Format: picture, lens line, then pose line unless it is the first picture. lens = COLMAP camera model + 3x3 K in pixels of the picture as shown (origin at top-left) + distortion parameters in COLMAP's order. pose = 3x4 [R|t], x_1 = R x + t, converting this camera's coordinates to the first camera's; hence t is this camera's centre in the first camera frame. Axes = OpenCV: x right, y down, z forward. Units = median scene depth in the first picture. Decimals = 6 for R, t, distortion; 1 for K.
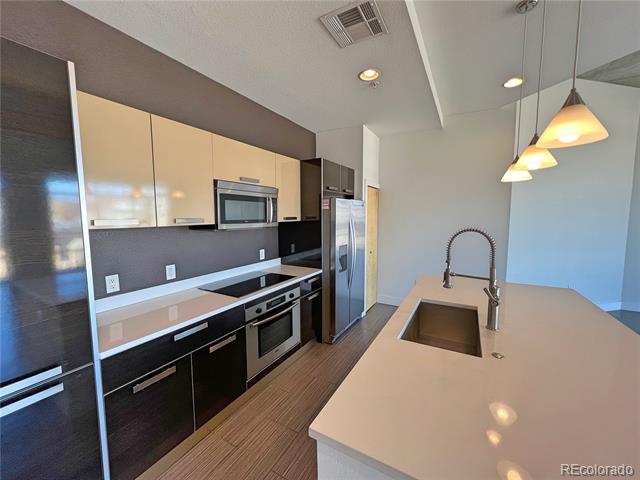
lens RADIAL K [[256.0, 0, 319.8], [0, 256.0, 237.6], [0, 0, 1]] dist [-0.002795, 0.000655]
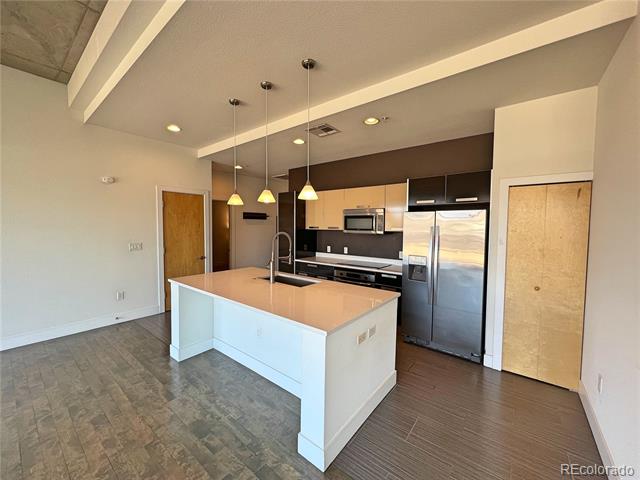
lens RADIAL K [[256.0, 0, 319.0], [0, 256.0, 238.0], [0, 0, 1]] dist [-0.002795, 0.000655]
pose [[-0.154701, 0.053076, -0.986535, 1.442122], [-0.095030, 0.993126, 0.068333, -0.091962], [0.983380, 0.104322, -0.148594, 0.911342]]
